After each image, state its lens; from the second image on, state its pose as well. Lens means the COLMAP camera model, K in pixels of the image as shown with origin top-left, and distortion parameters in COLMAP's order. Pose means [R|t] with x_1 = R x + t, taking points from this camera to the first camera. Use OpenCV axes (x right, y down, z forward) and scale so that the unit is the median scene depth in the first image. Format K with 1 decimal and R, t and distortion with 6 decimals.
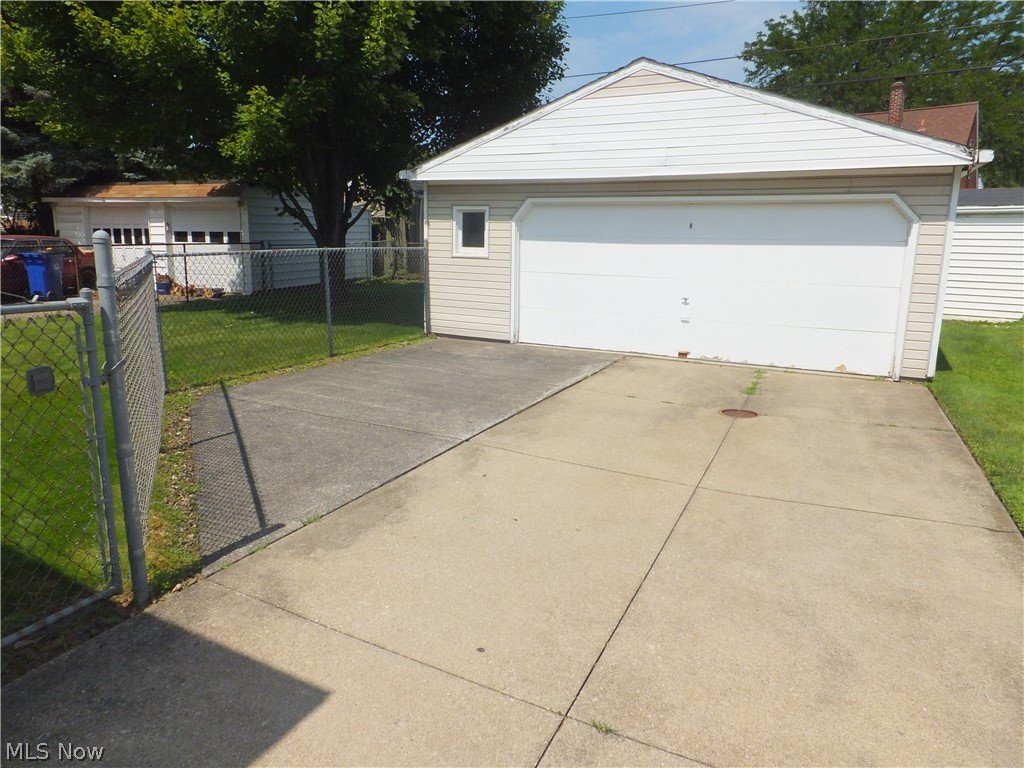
lens RADIAL K [[706.4, 0, 512.0], [0, 706.4, 383.1], [0, 0, 1]] dist [0.004244, 0.001075]
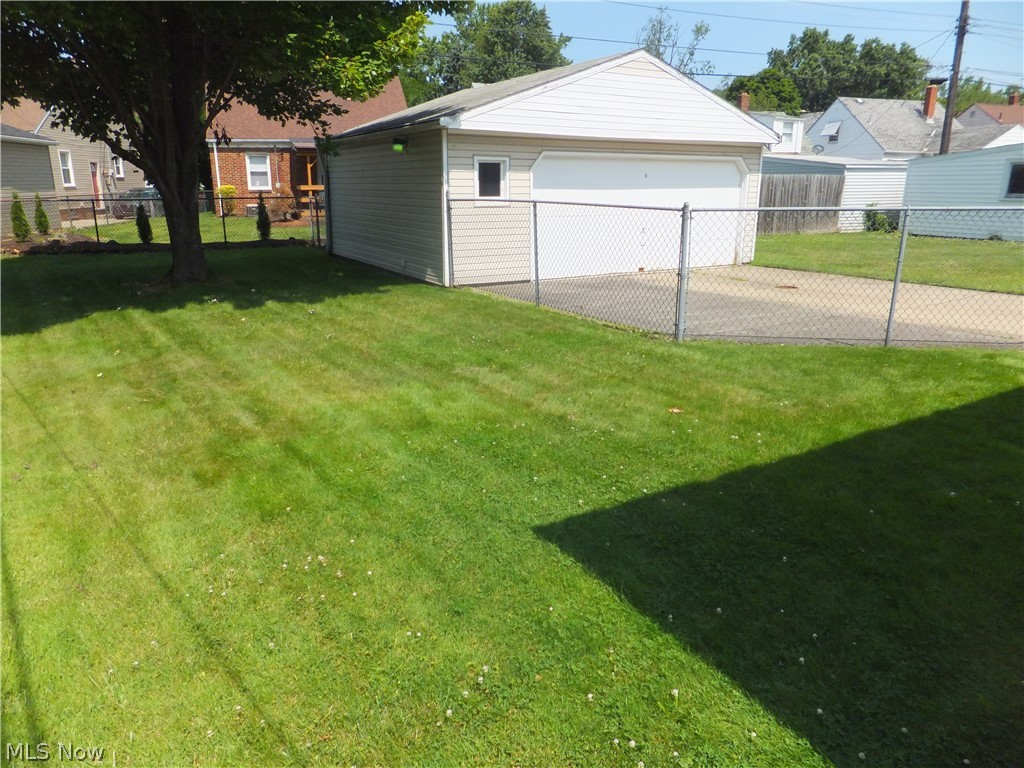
lens RADIAL K [[706.4, 0, 511.5], [0, 706.4, 383.5], [0, 0, 1]] dist [0.004244, 0.001075]
pose [[0.508075, -0.246195, 0.825377, -1.004377], [0.183467, 0.967221, 0.175568, -0.104602], [-0.841546, 0.062227, 0.536590, 0.438125]]
